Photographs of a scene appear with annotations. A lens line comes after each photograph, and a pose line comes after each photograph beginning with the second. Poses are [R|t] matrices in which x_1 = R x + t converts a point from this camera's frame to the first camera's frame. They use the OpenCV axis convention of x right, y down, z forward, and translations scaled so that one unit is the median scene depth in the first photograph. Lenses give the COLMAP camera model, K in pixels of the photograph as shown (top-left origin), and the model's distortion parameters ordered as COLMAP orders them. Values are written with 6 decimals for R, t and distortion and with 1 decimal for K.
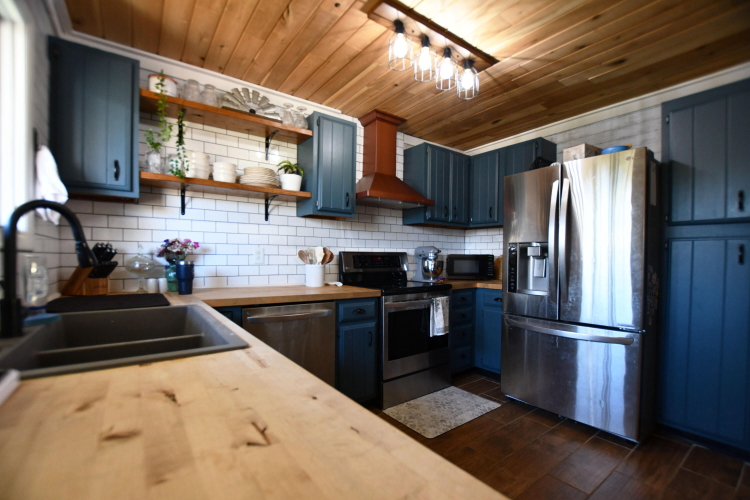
lens RADIAL K [[330.4, 0, 376.4], [0, 330.4, 255.1], [0, 0, 1]] dist [-0.023626, -0.000606]
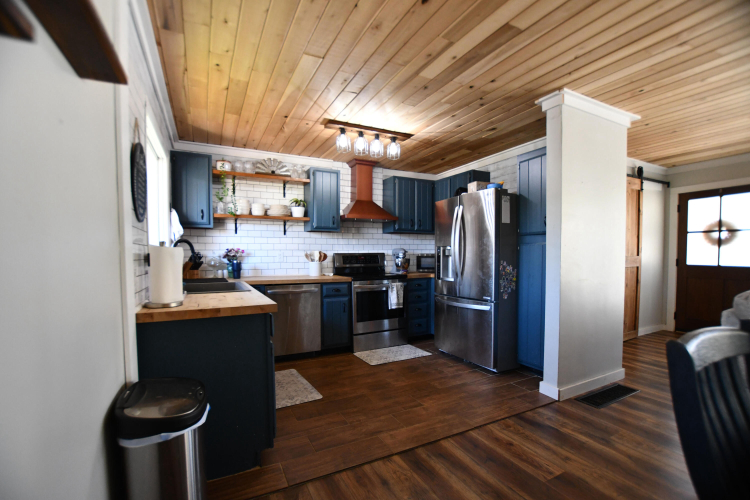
lens RADIAL K [[330.4, 0, 375.5], [0, 330.4, 252.9], [0, 0, 1]] dist [-0.023626, -0.000606]
pose [[0.986880, -0.012228, -0.160990, 0.392355], [0.012517, 0.999921, 0.000779, -0.013602], [0.160967, -0.002783, 0.986956, -0.565050]]
